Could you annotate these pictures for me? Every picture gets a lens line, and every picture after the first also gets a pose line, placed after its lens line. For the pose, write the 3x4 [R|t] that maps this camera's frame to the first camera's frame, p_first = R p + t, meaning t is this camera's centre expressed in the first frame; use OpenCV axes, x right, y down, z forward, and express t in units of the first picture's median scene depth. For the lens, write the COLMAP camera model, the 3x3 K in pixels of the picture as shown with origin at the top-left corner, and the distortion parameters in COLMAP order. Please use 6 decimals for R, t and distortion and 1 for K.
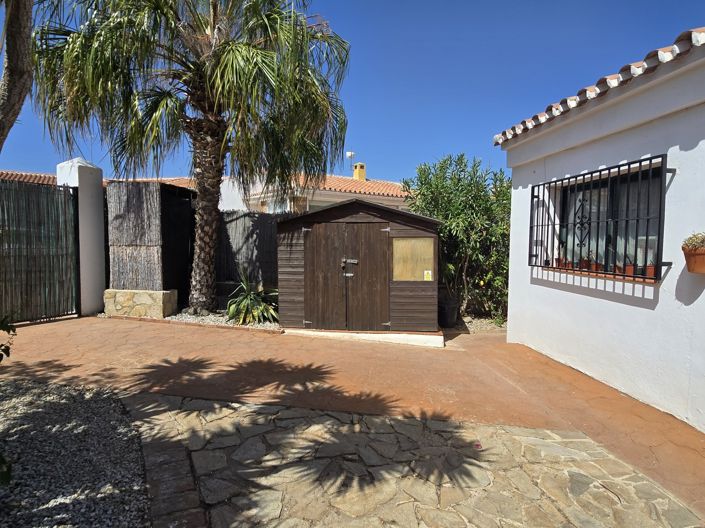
lens RADIAL K [[399.1, 0, 352.5], [0, 399.1, 264.0], [0, 0, 1]] dist [0.000415, -0.001326]
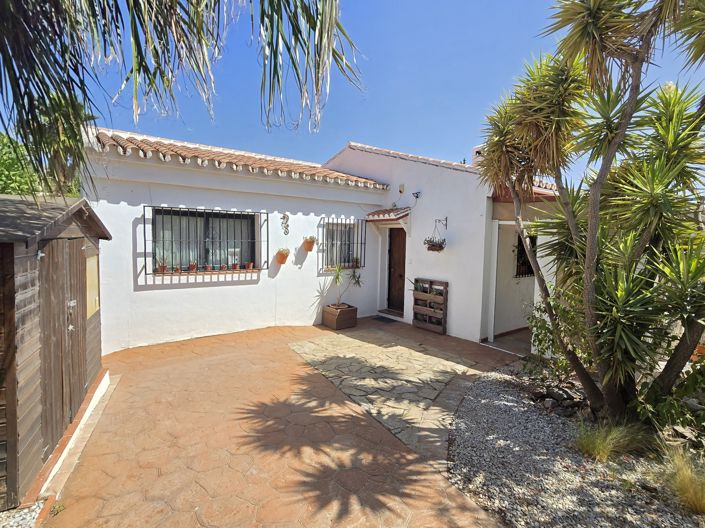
lens RADIAL K [[348.8, 0, 352.5], [0, 348.8, 264.0], [0, 0, 1]] dist [-0.001262, -0.000378]
pose [[-0.514277, -0.083902, 0.853510, -0.640950], [0.029283, 0.992905, 0.115249, -0.113031], [-0.857124, 0.084263, -0.508171, 0.902762]]
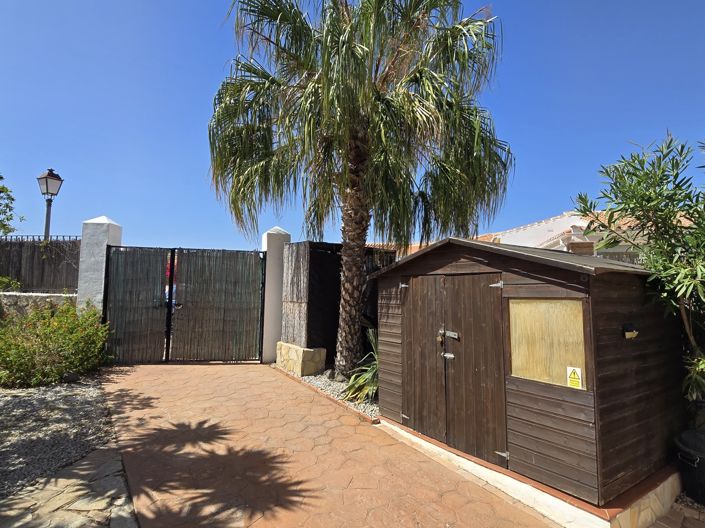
lens RADIAL K [[399.1, 0, 352.5], [0, 399.1, 264.0], [0, 0, 1]] dist [0.000415, -0.001326]
pose [[0.644984, -0.049169, -0.762613, 0.391573], [-0.058835, 0.991771, -0.113703, -0.037306], [0.761928, 0.118205, 0.636783, 0.462248]]
